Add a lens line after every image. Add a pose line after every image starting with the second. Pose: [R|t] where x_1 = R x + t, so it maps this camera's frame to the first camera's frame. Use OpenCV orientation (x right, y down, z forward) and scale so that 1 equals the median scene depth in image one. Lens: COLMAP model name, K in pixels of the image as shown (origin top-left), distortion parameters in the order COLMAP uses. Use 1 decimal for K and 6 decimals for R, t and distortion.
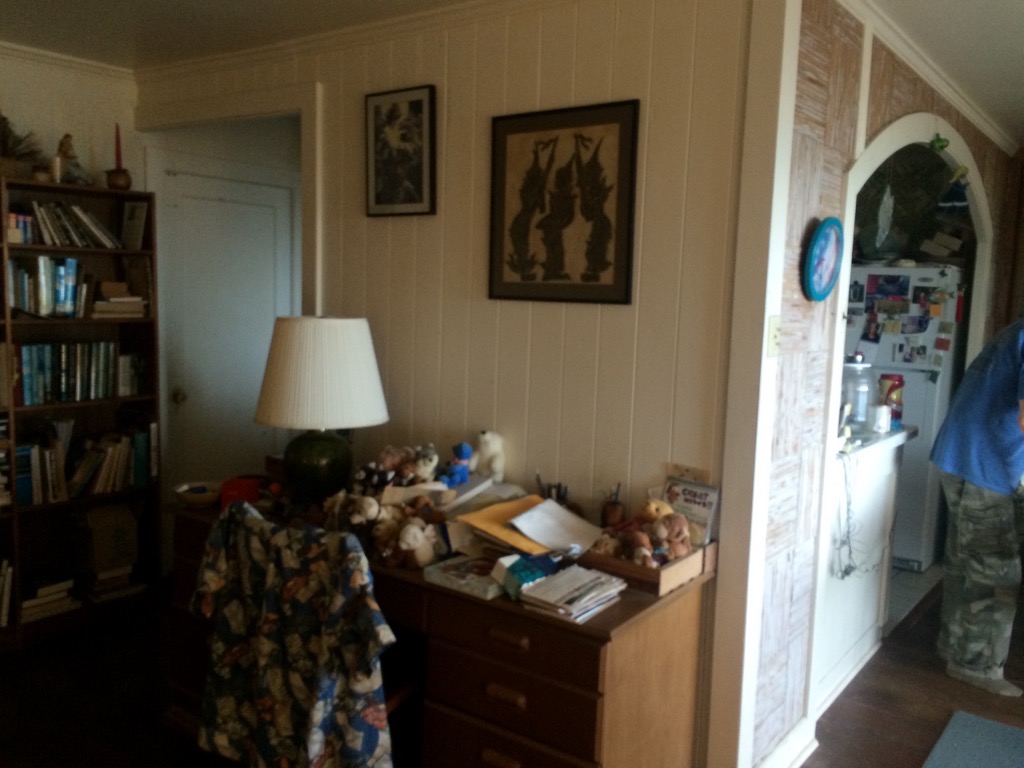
lens RADIAL K [[877.2, 0, 513.0], [0, 877.2, 381.1], [0, 0, 1]] dist [0.074250, -0.102415]
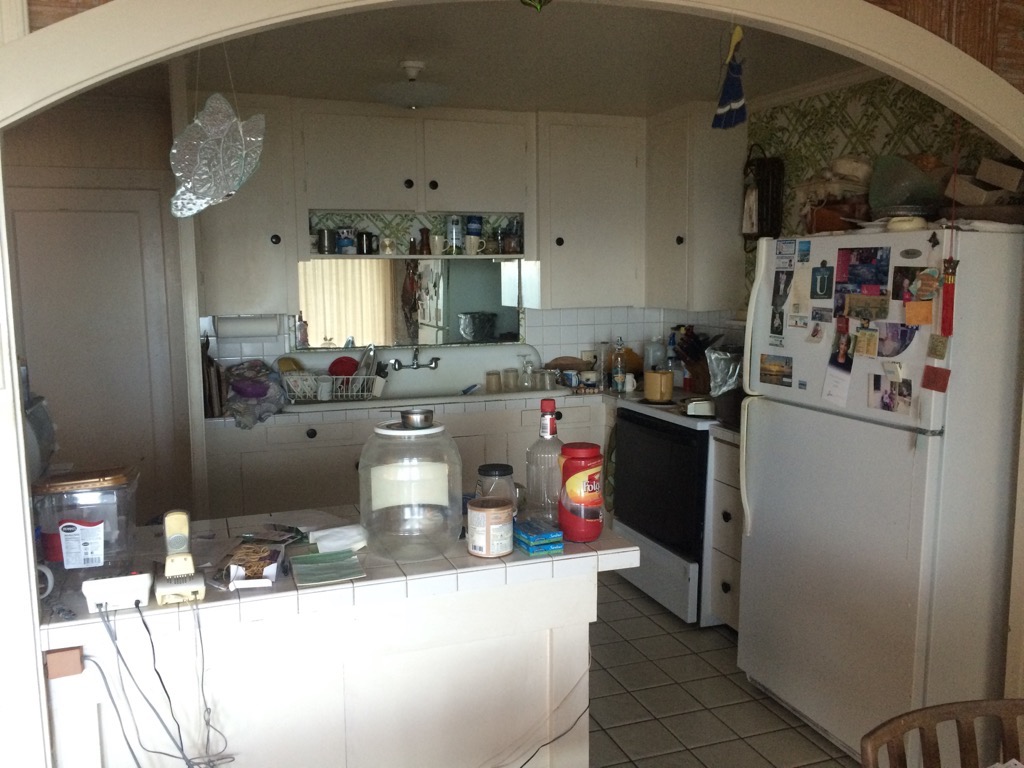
lens RADIAL K [[877.2, 0, 513.0], [0, 877.2, 381.1], [0, 0, 1]] dist [0.074250, -0.102415]
pose [[0.835910, 0.023576, -0.548360, 0.867486], [-0.016865, 0.999709, 0.017272, -0.069384], [0.548608, -0.005189, 0.836064, 0.679665]]
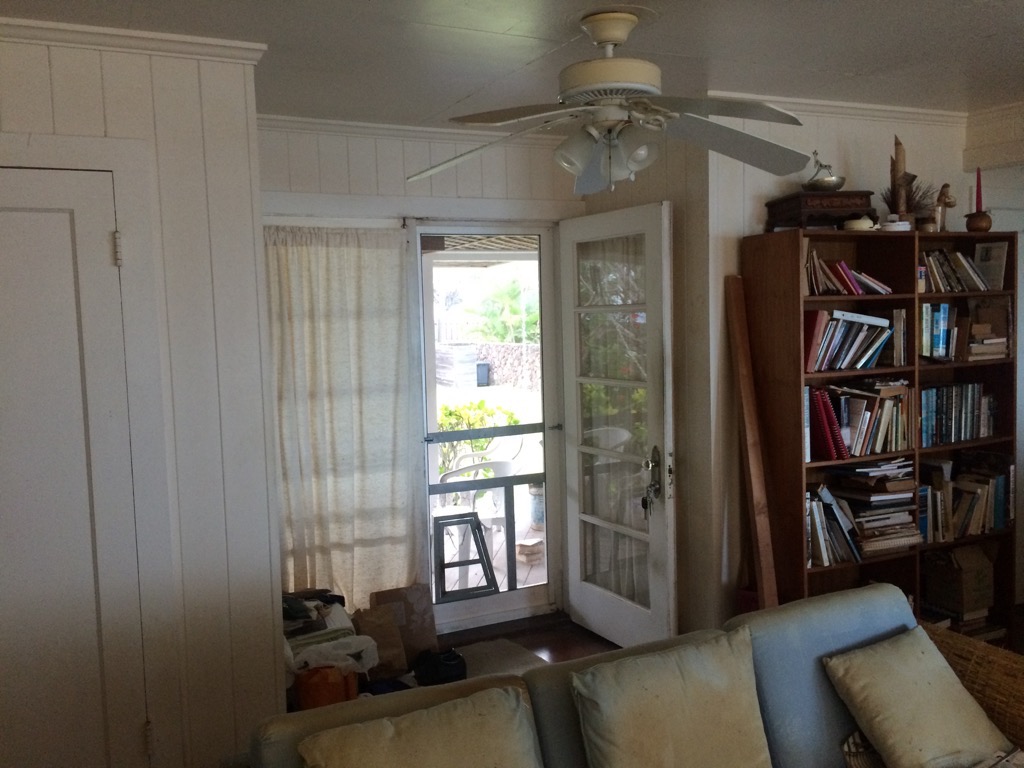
lens RADIAL K [[877.2, 0, 513.0], [0, 877.2, 381.1], [0, 0, 1]] dist [0.074250, -0.102415]
pose [[0.882214, -0.024544, -0.470209, -0.564500], [0.009927, 0.999388, -0.033541, -0.023561], [0.470745, 0.024923, 0.881917, -0.171257]]
